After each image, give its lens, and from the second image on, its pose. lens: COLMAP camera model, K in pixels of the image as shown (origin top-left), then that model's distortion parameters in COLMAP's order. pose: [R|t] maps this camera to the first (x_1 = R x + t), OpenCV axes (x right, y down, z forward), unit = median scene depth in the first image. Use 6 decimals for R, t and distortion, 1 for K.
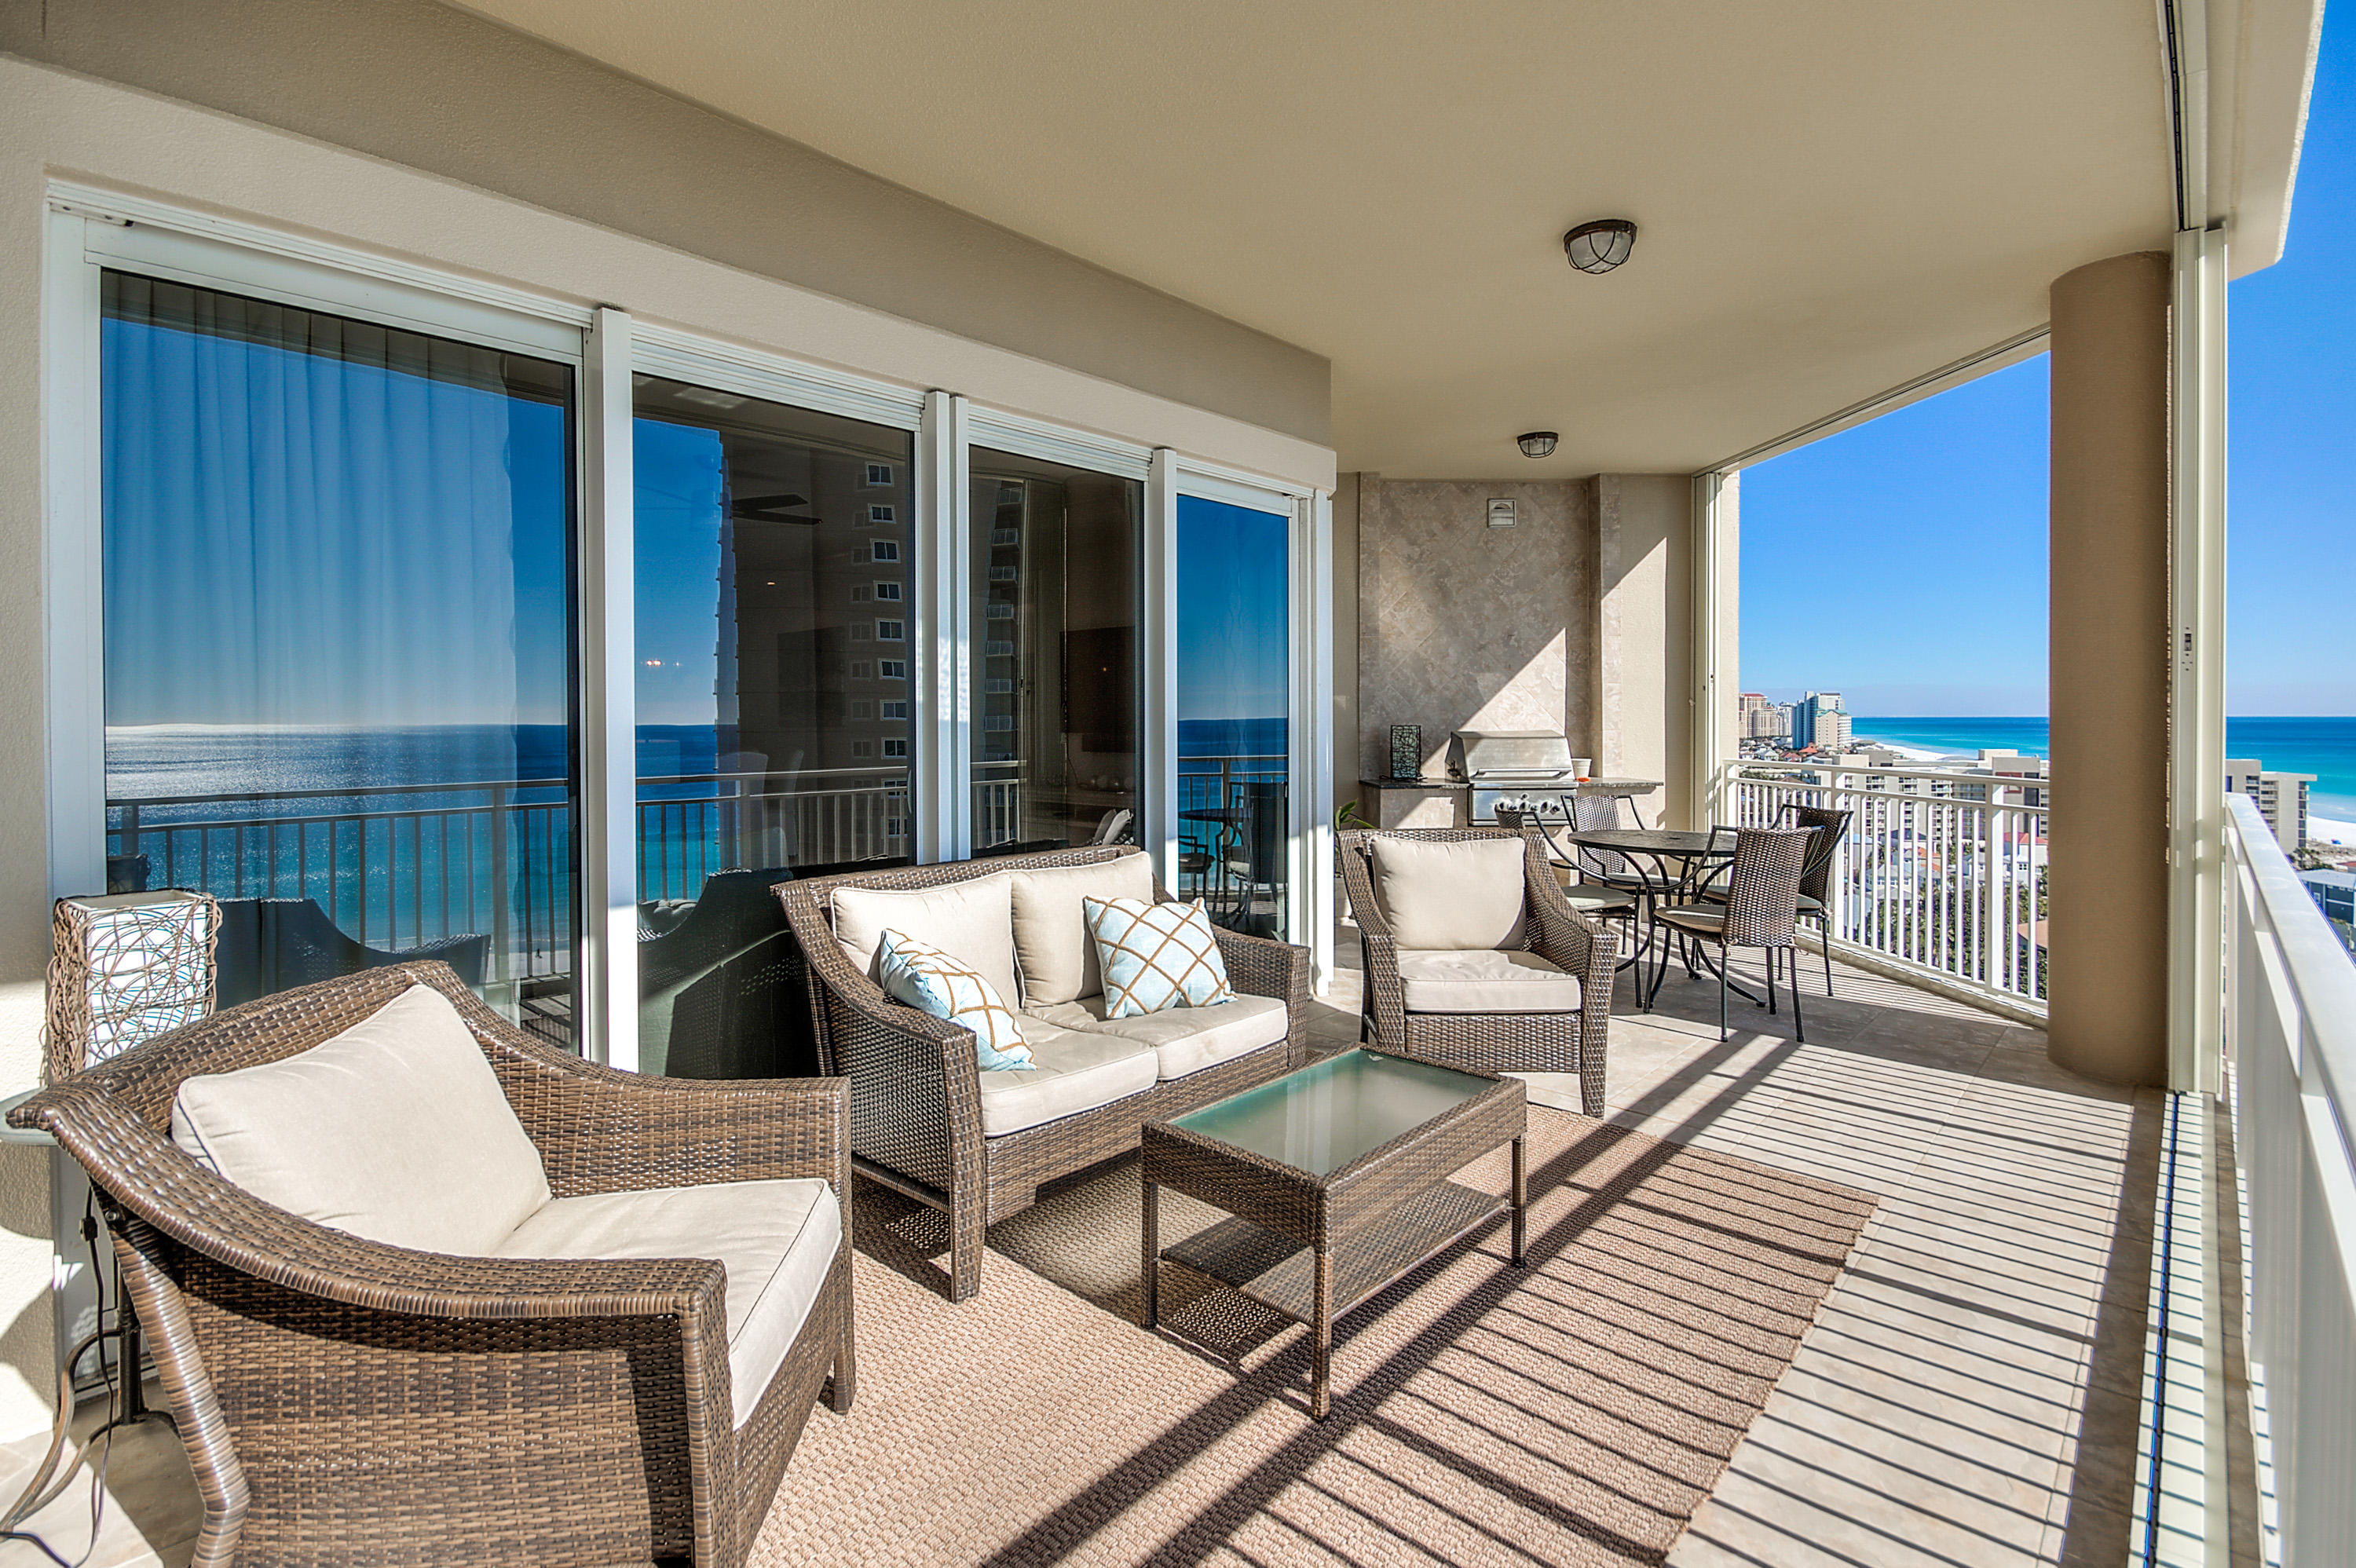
lens RADIAL K [[1115.0, 0, 1178.6], [0, 1115.0, 729.5], [0, 0, 1]] dist [0.001501, 0.000585]
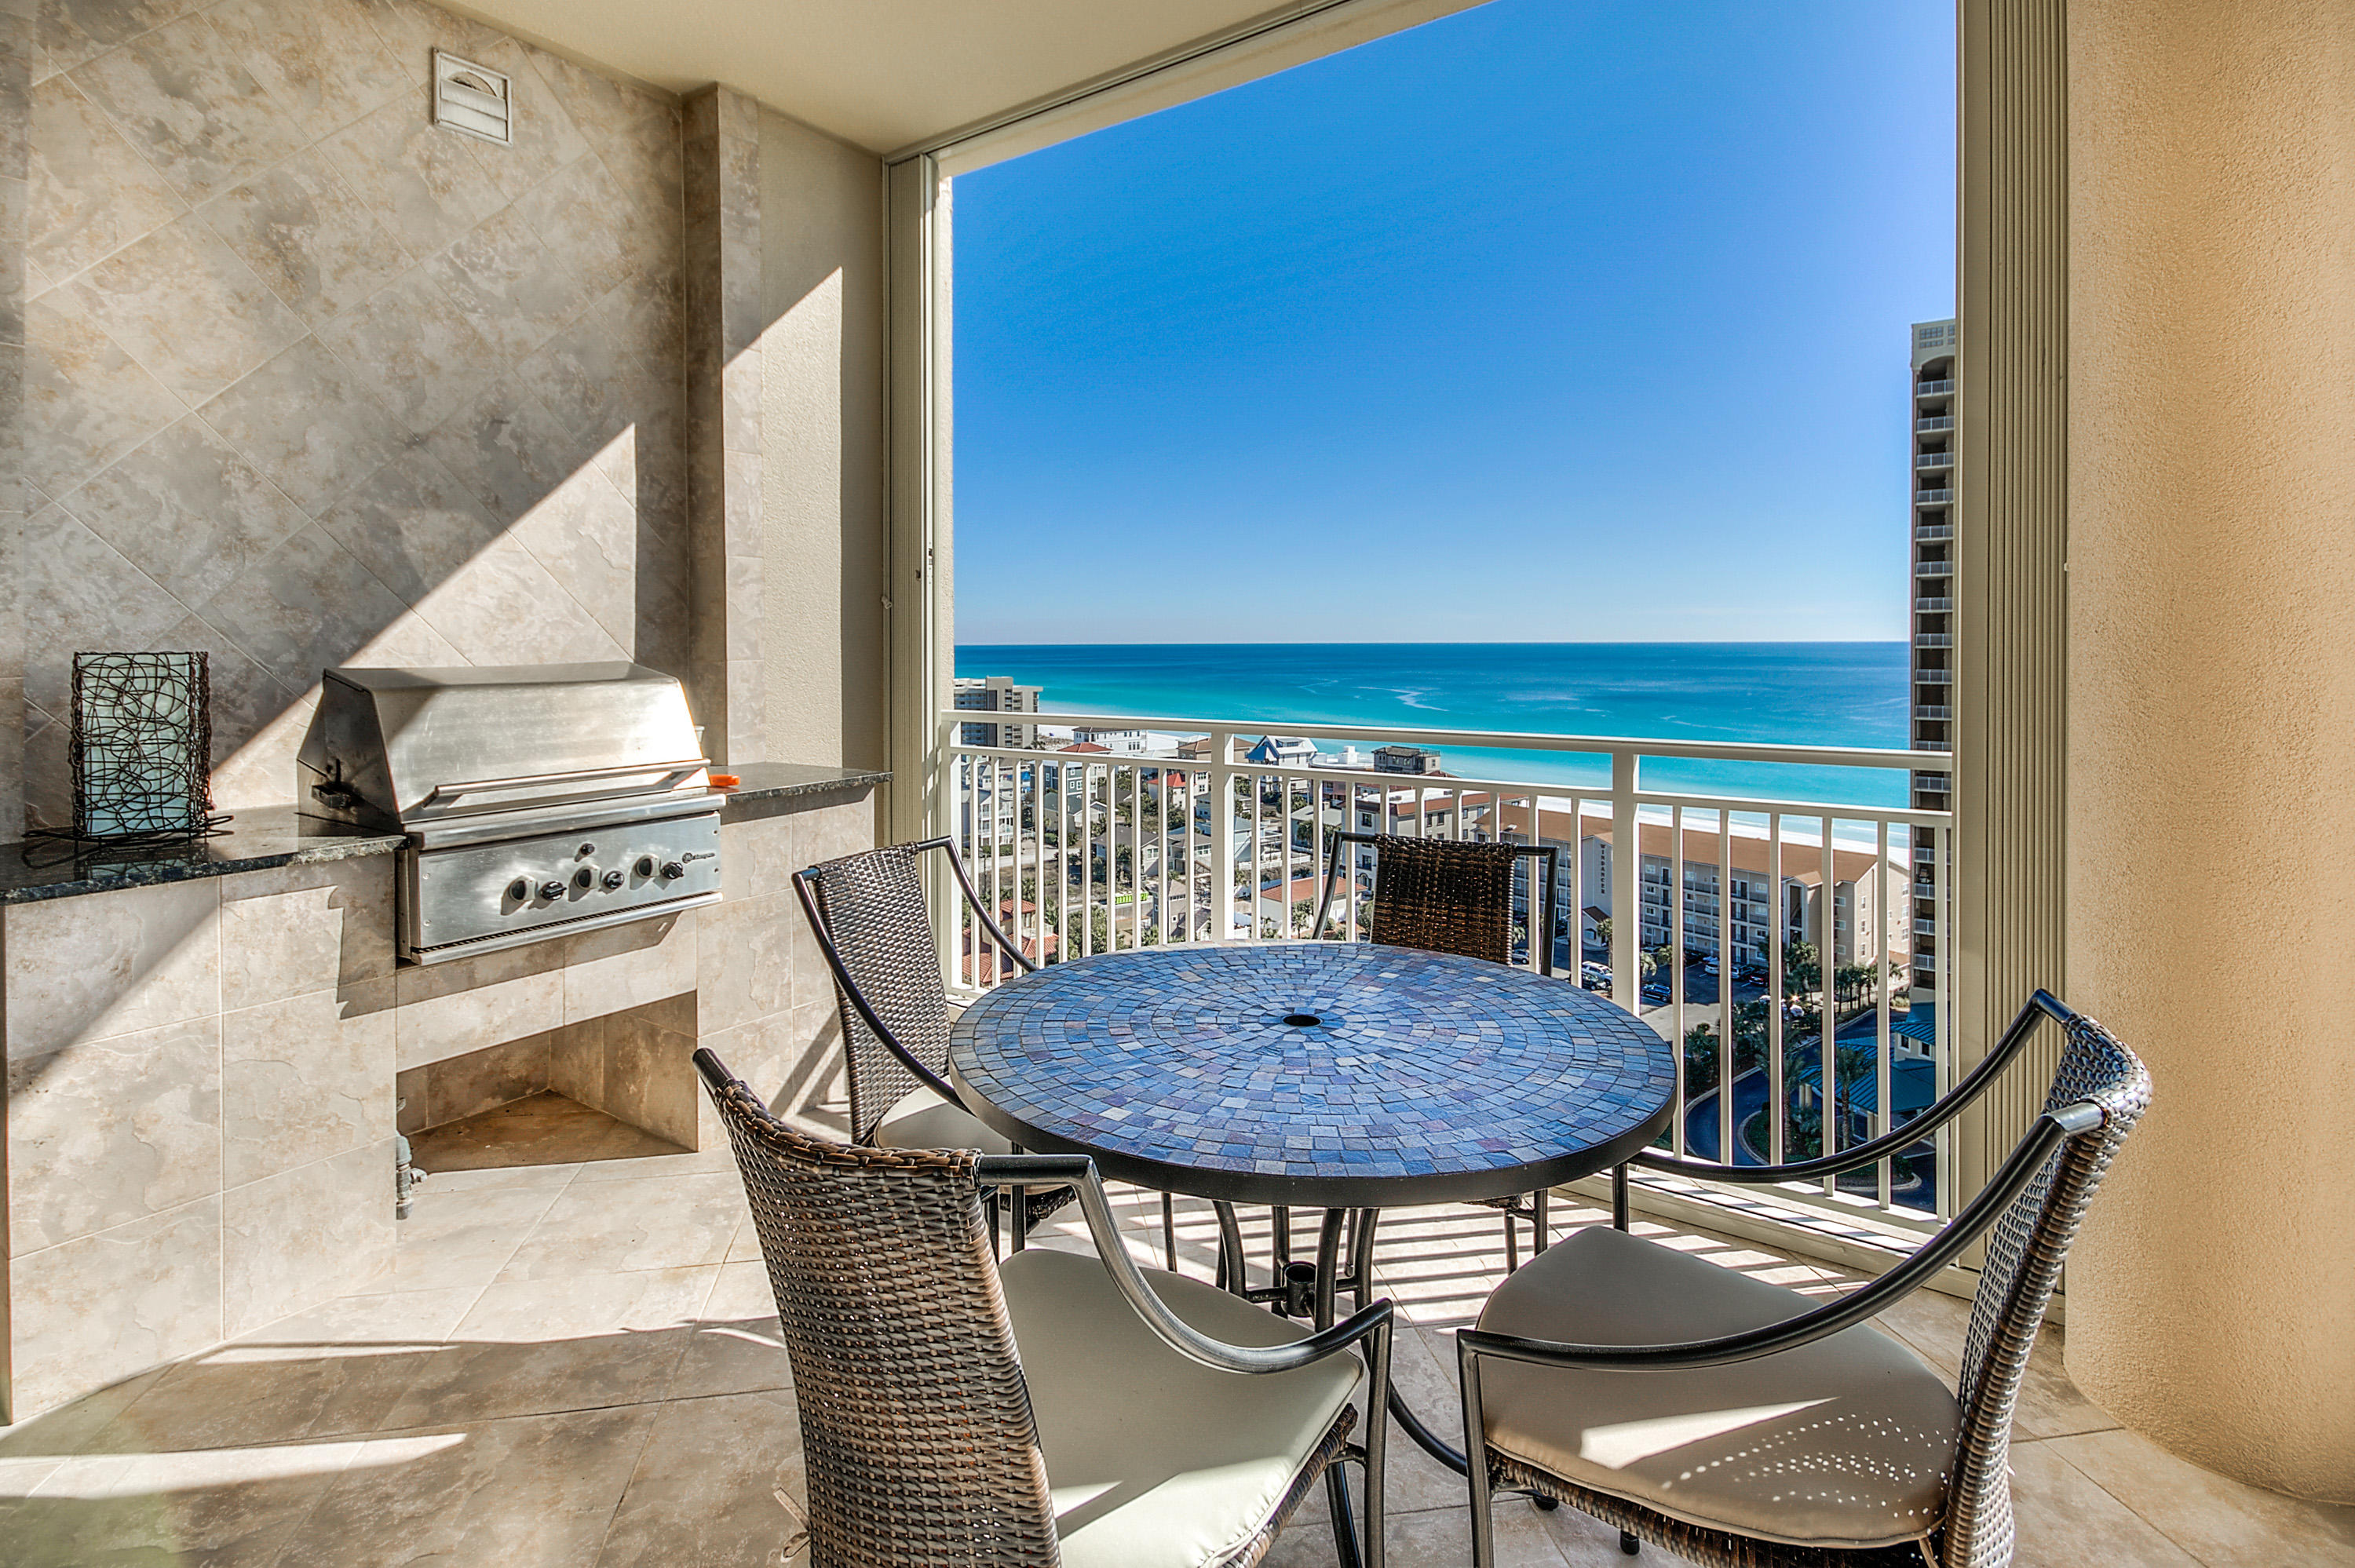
lens RADIAL K [[1132.8, 0, 1173.5], [0, 1132.8, 650.9], [0, 0, 1]] dist [0.004034, -0.011594]
pose [[0.611053, -0.005439, 0.791571, 0.129730], [0.010831, 0.999940, -0.001490, -0.001113], [-0.791515, 0.009484, 0.611076, 0.579865]]
